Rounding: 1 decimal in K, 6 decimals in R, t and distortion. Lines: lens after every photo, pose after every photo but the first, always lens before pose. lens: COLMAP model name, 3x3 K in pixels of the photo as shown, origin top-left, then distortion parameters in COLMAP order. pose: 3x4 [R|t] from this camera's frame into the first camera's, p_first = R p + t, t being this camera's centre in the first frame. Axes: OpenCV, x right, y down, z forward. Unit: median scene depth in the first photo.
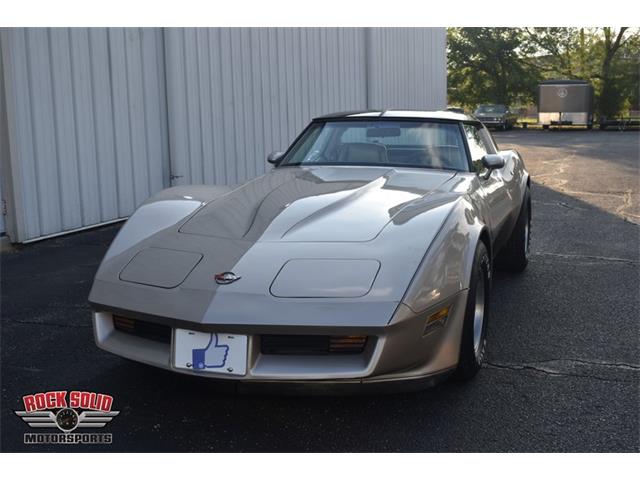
lens RADIAL K [[804.9, 0, 320.0], [0, 804.9, 240.0], [0, 0, 1]] dist [-0.082022, 0.017667]
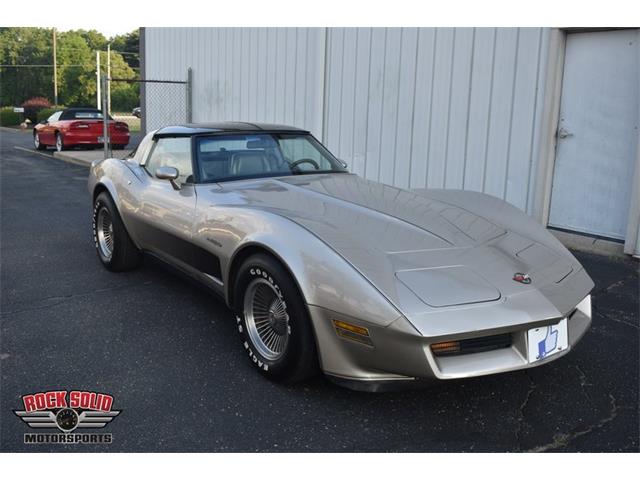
lens RADIAL K [[631.5, 0, 320.0], [0, 631.5, 240.0], [0, 0, 1]] dist [-0.082893, 0.011093]
pose [[0.537070, -0.165422, 0.827159, -1.000818], [0.124340, 0.985396, 0.116334, -0.149098], [-0.834323, 0.040369, 0.549795, 0.718508]]
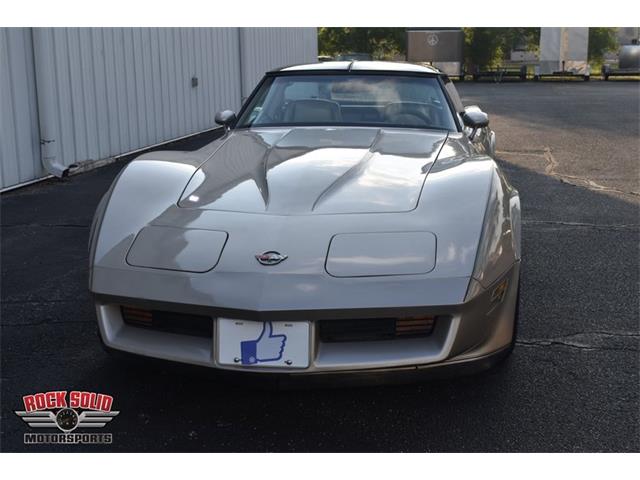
lens RADIAL K [[930.7, 0, 320.0], [0, 930.7, 240.0], [0, 0, 1]] dist [-0.056835, 0.004739]
pose [[0.981303, -0.034585, 0.189337, -0.247113], [0.028561, 0.998998, 0.034453, -0.005308], [-0.190339, -0.028401, 0.981307, 0.001358]]
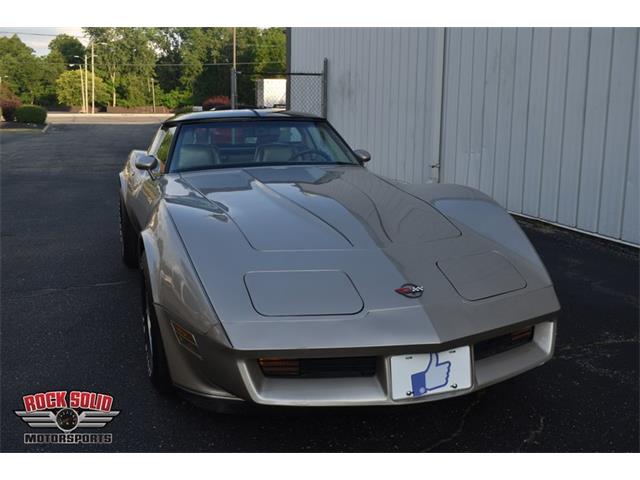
lens RADIAL K [[697.6, 0, 320.0], [0, 697.6, 240.0], [0, 0, 1]] dist [-0.074598, 0.024563]
pose [[0.778210, -0.123423, 0.615756, -0.662395], [0.109265, 0.992153, 0.060777, -0.069119], [-0.618425, 0.019983, 0.785590, 0.423394]]
